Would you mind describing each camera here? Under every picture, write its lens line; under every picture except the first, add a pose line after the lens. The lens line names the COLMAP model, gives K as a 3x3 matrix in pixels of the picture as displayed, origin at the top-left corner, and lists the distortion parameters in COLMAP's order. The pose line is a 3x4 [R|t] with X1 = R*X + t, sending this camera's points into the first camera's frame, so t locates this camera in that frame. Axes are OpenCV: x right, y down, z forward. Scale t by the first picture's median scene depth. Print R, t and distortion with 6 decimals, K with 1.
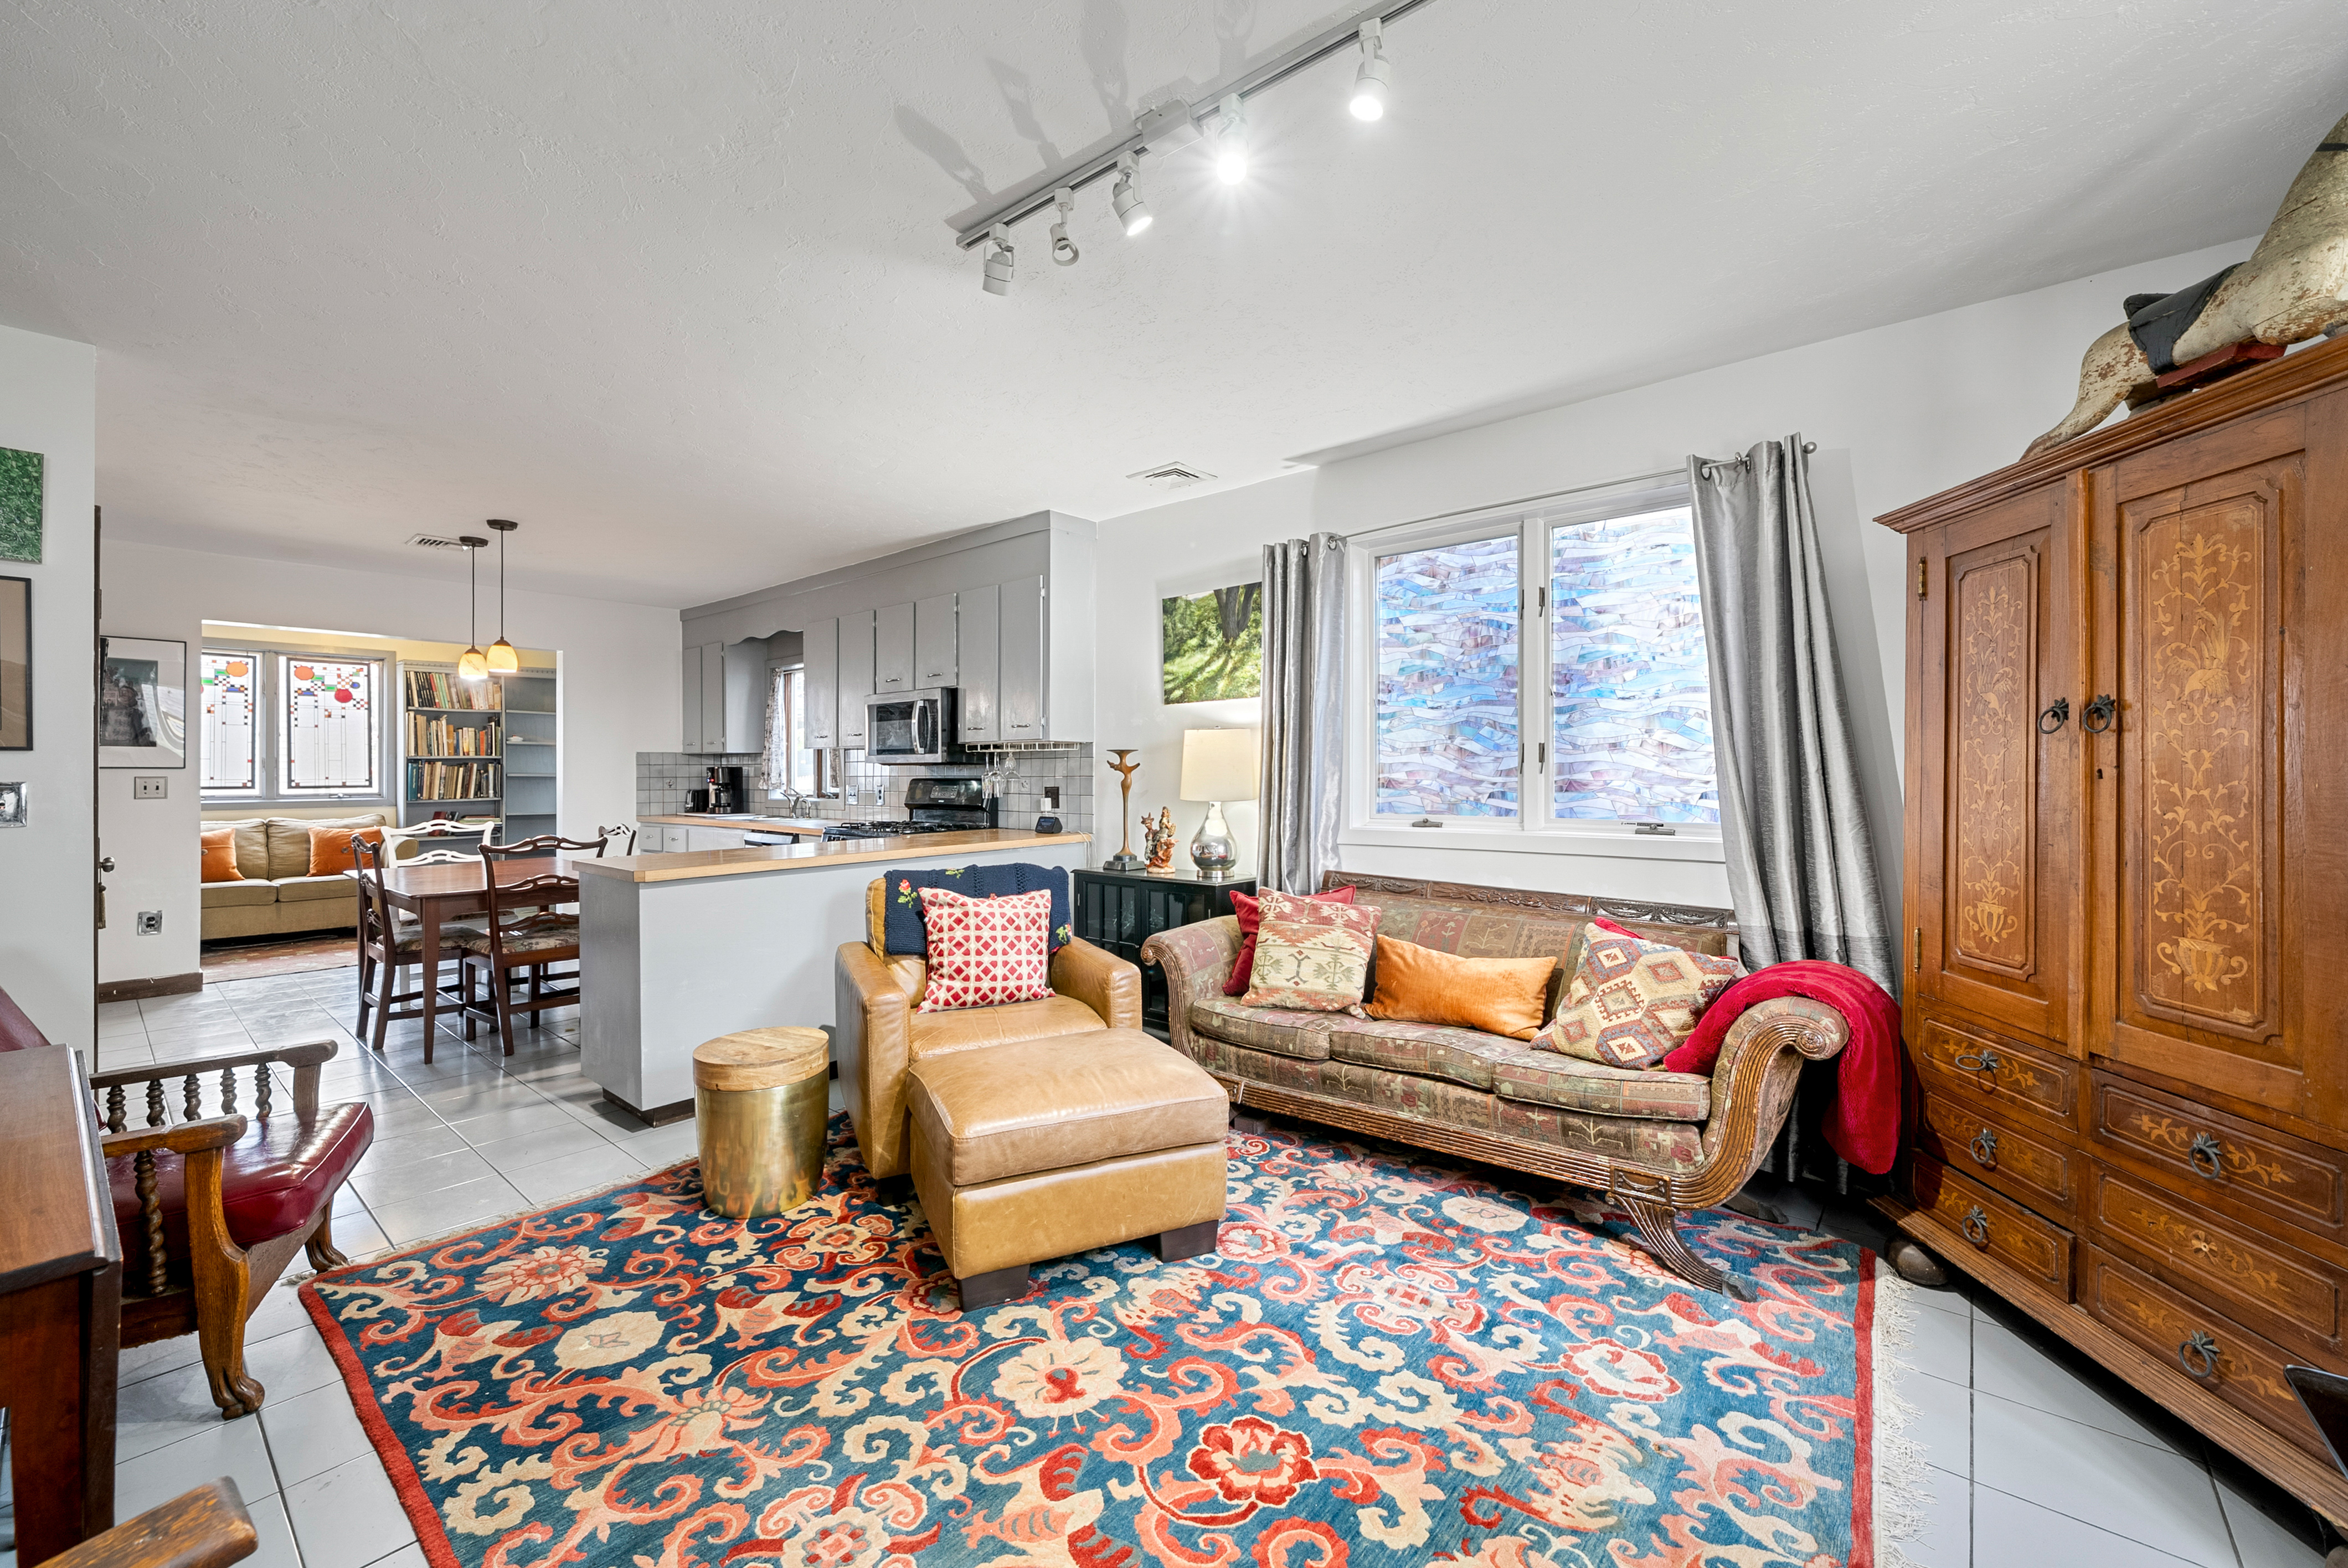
lens RADIAL K [[940.1, 0, 1161.7], [0, 940.1, 770.8], [0, 0, 1]] dist [-0.000605, 0.000089]
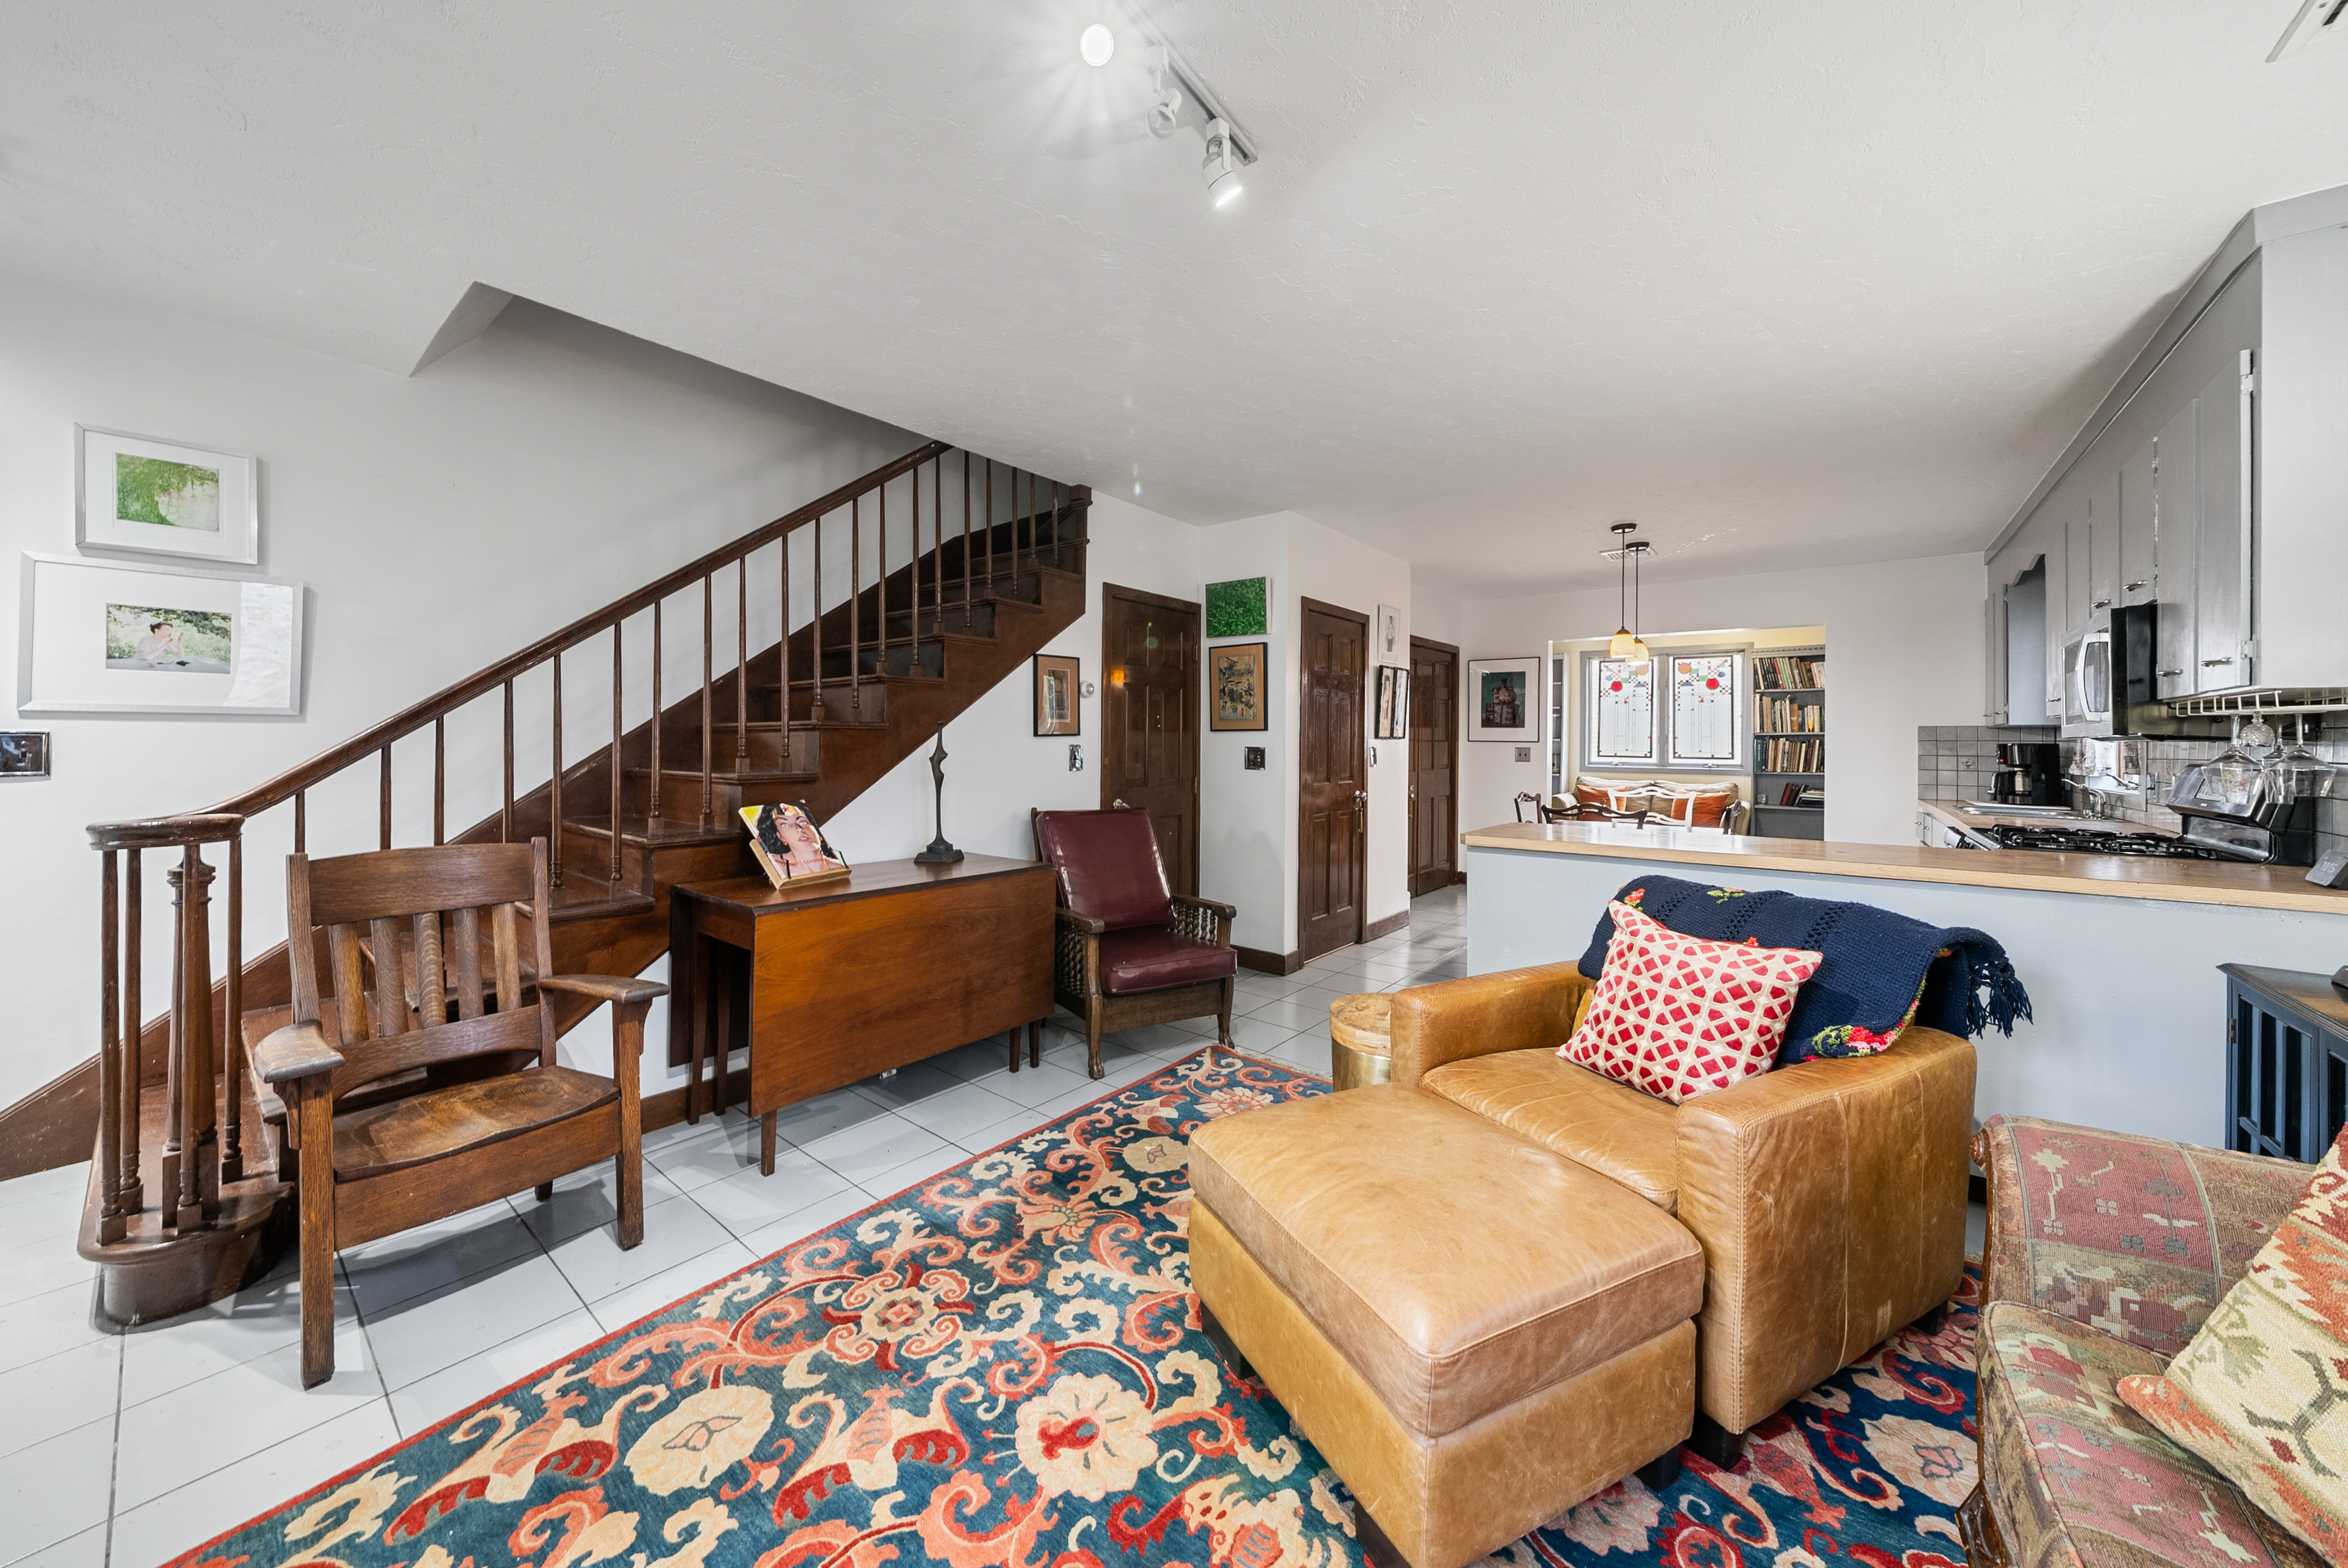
lens RADIAL K [[812.9, 0, 1168.7], [0, 812.9, 740.2], [0, 0, 1]] dist [-0.008774, -0.000006]
pose [[0.032616, -0.002033, -0.999466, 0.328761], [-0.006956, 0.999973, -0.002261, 0.001334], [0.999444, 0.007026, 0.032601, 0.533638]]
